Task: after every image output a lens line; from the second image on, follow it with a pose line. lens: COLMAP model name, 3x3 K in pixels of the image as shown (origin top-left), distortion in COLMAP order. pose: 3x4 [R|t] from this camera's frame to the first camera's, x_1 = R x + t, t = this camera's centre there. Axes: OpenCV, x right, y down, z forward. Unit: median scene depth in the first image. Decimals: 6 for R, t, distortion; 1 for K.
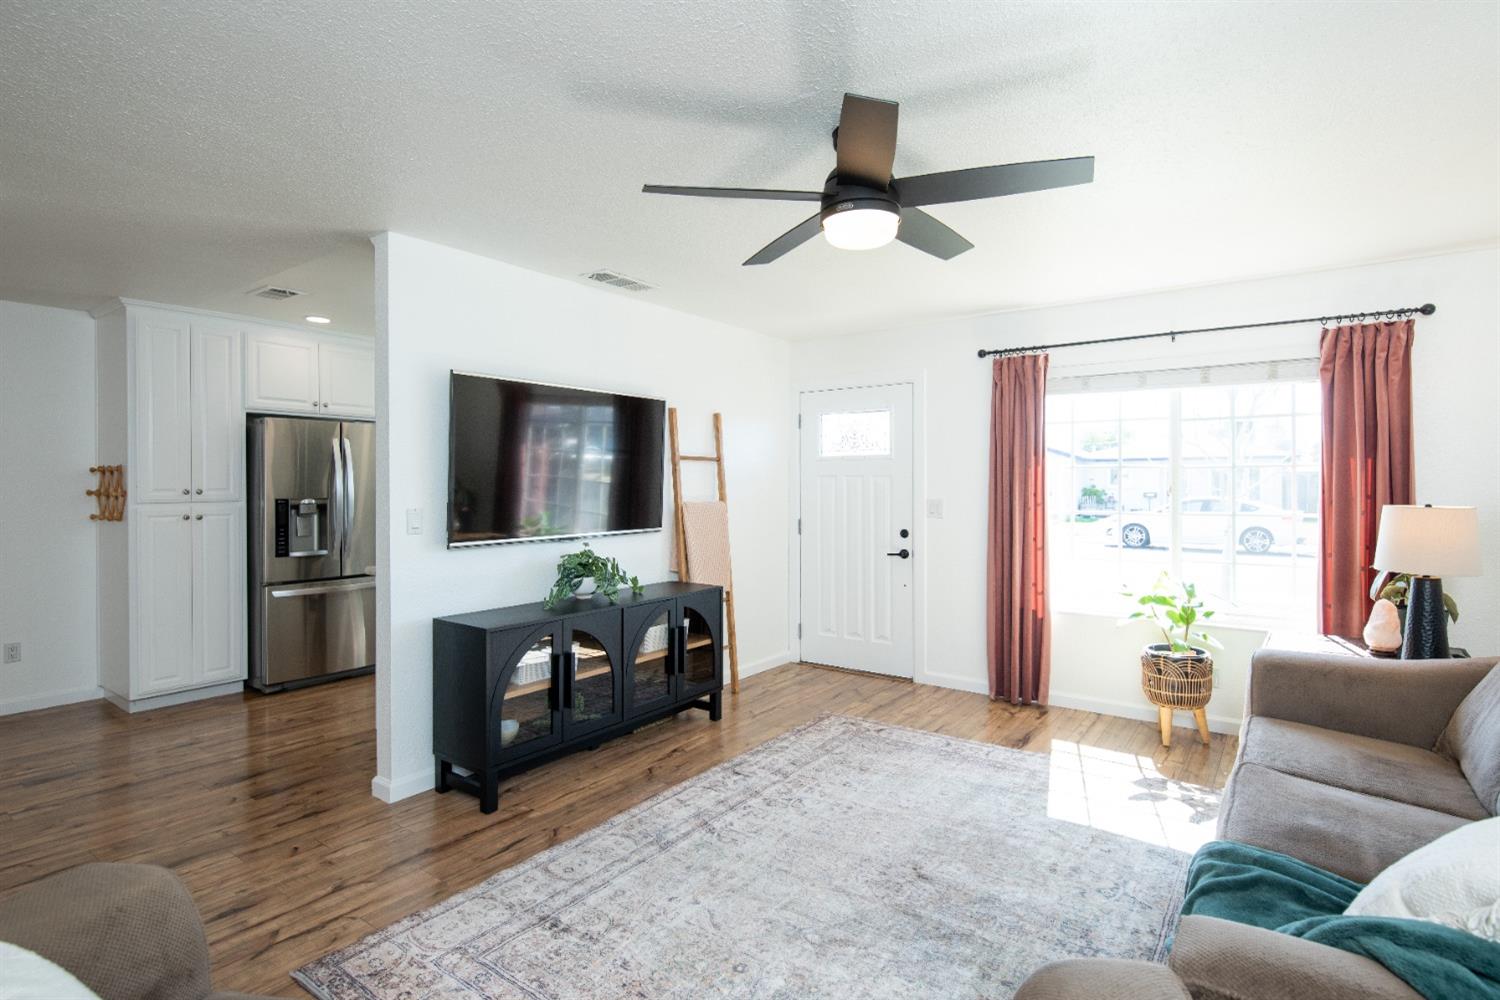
lens RADIAL K [[731.3, 0, 750.7], [0, 731.3, 493.0], [0, 0, 1]] dist [0.004411, -0.010804]
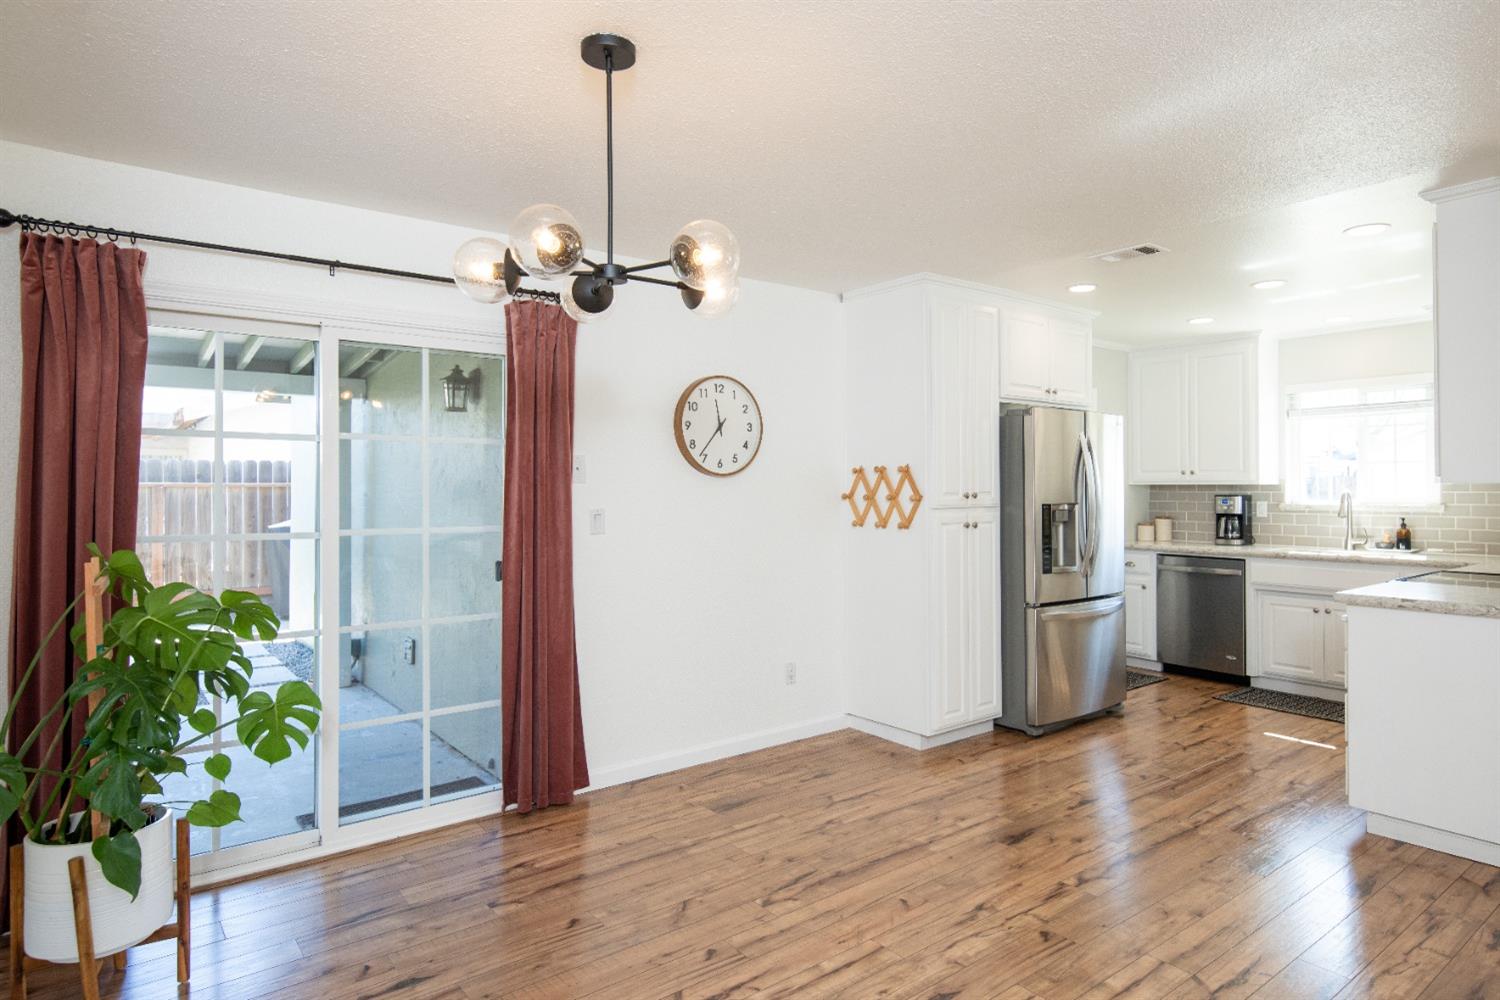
lens RADIAL K [[854.6, 0, 781.4], [0, 854.6, 475.5], [0, 0, 1]] dist [0.006547, 0.000957]
pose [[0.964909, -0.004181, -0.262551, -1.080612], [-0.001487, 0.999770, -0.021389, -0.004915], [0.262581, 0.021029, 0.964681, -0.043739]]
